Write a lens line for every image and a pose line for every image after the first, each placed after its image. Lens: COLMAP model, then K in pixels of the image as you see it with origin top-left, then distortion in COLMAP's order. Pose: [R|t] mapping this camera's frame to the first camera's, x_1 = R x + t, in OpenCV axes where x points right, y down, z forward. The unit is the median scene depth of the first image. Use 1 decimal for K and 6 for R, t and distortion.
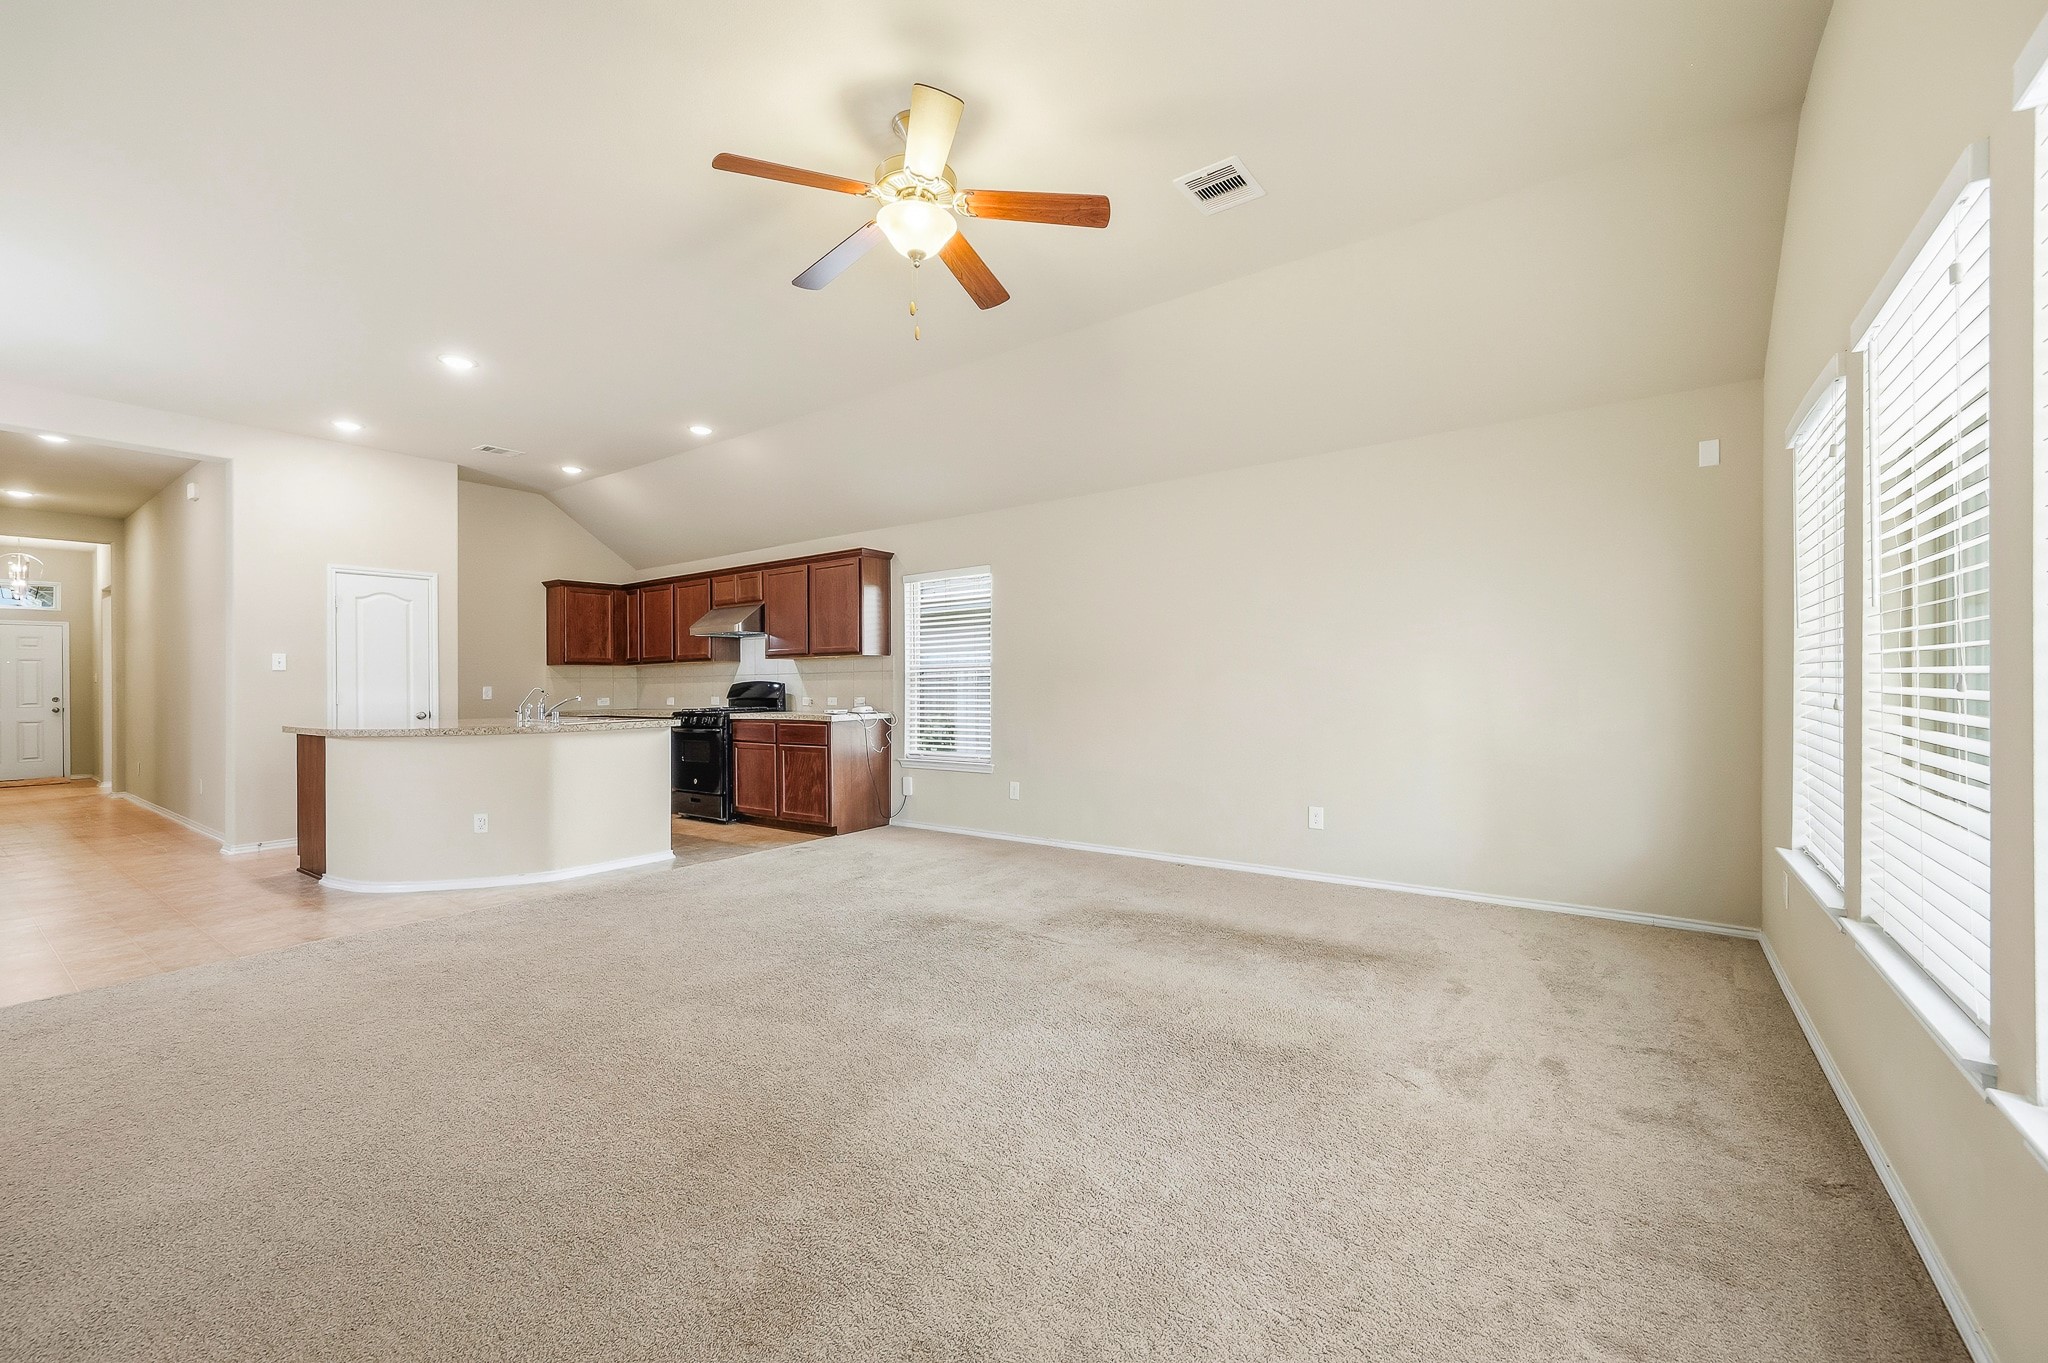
lens RADIAL K [[821.0, 0, 1030.0], [0, 821.0, 677.6], [0, 0, 1]] dist [-0.000733, -0.000046]
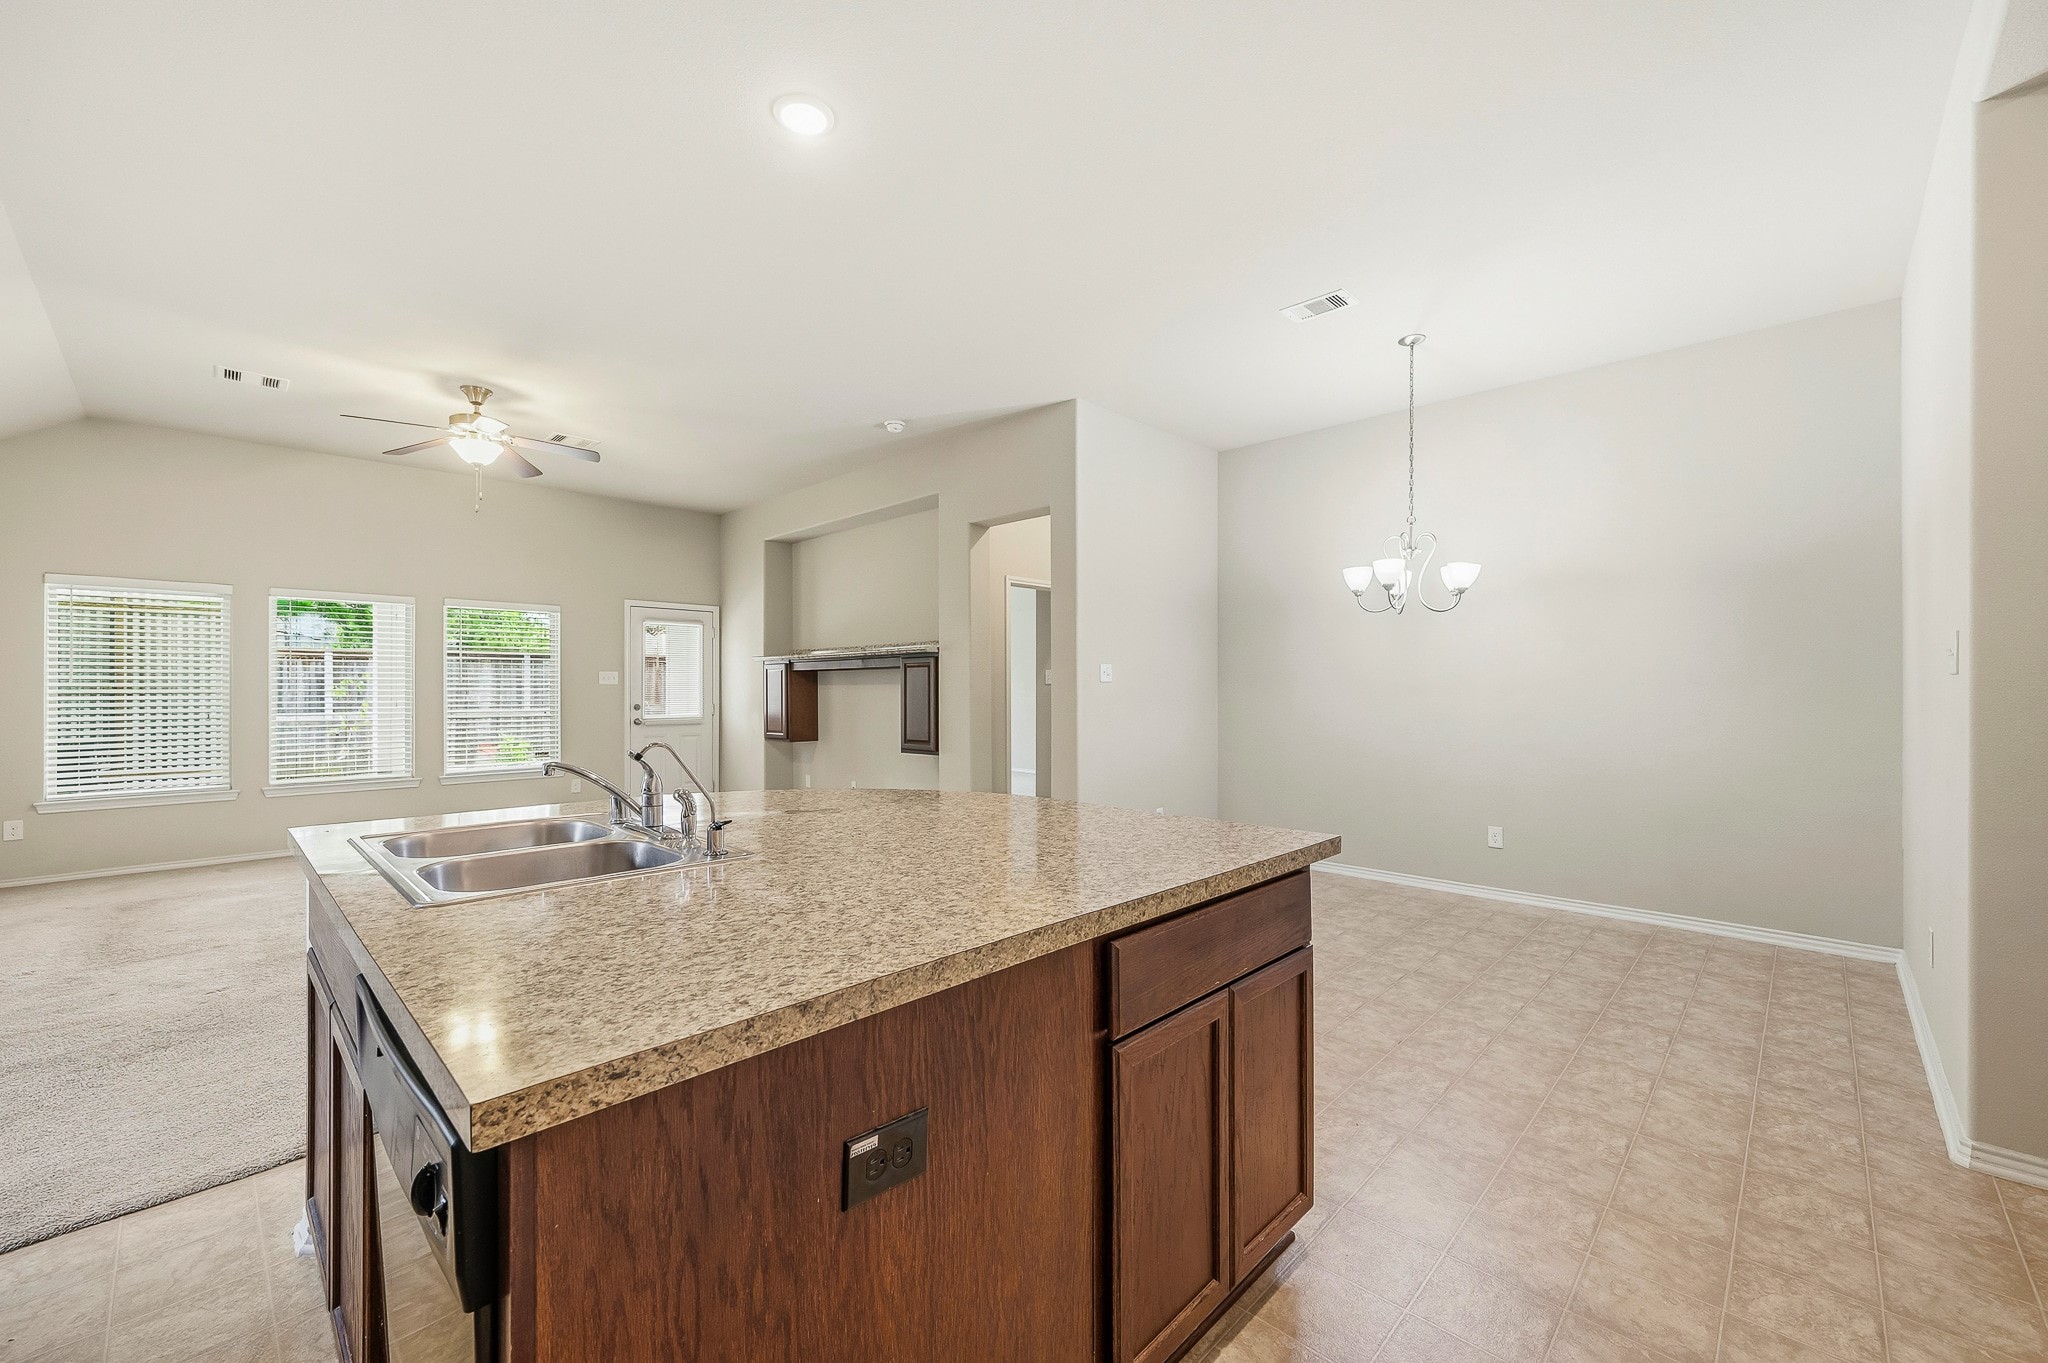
lens RADIAL K [[814.9, 0, 1022.9], [0, 814.9, 687.6], [0, 0, 1]] dist [0.002217, 0.000115]
pose [[-0.988557, 0.010815, 0.150460, -0.663644], [0.009575, 0.999914, -0.008965, -0.002908], [-0.150544, -0.007422, -0.988575, 1.089114]]
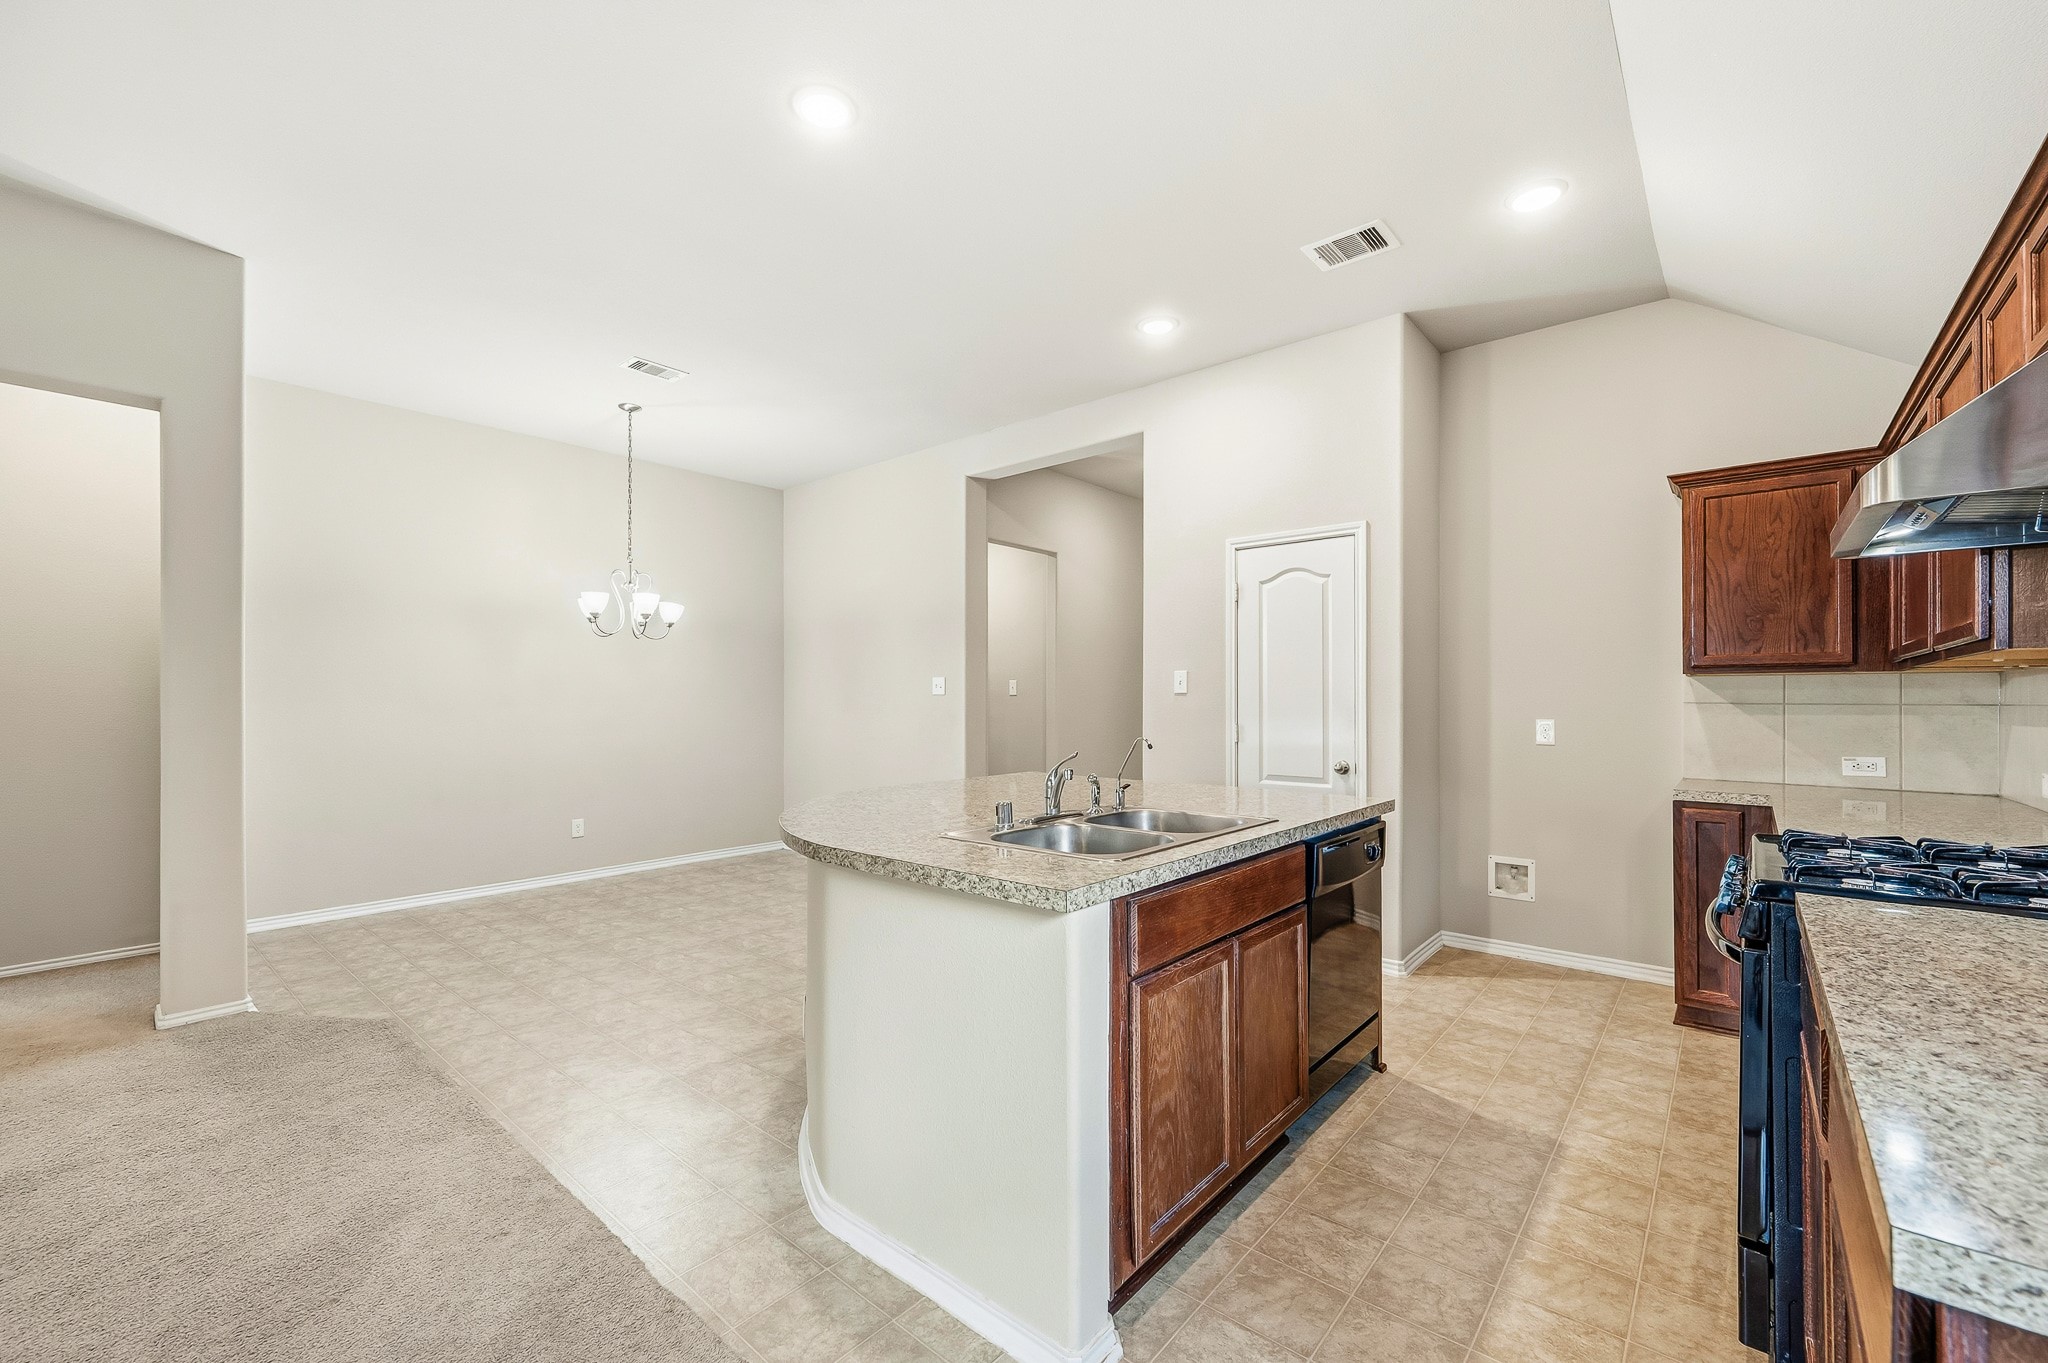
lens RADIAL K [[832.6, 0, 1026.5], [0, 832.6, 697.2], [0, 0, 1]] dist [0.001480, 0.000192]
pose [[-0.087884, 0.011068, -0.996069, -0.132307], [0.008799, 0.999908, 0.010334, -0.013181], [0.996092, -0.007856, -0.087974, 0.846436]]
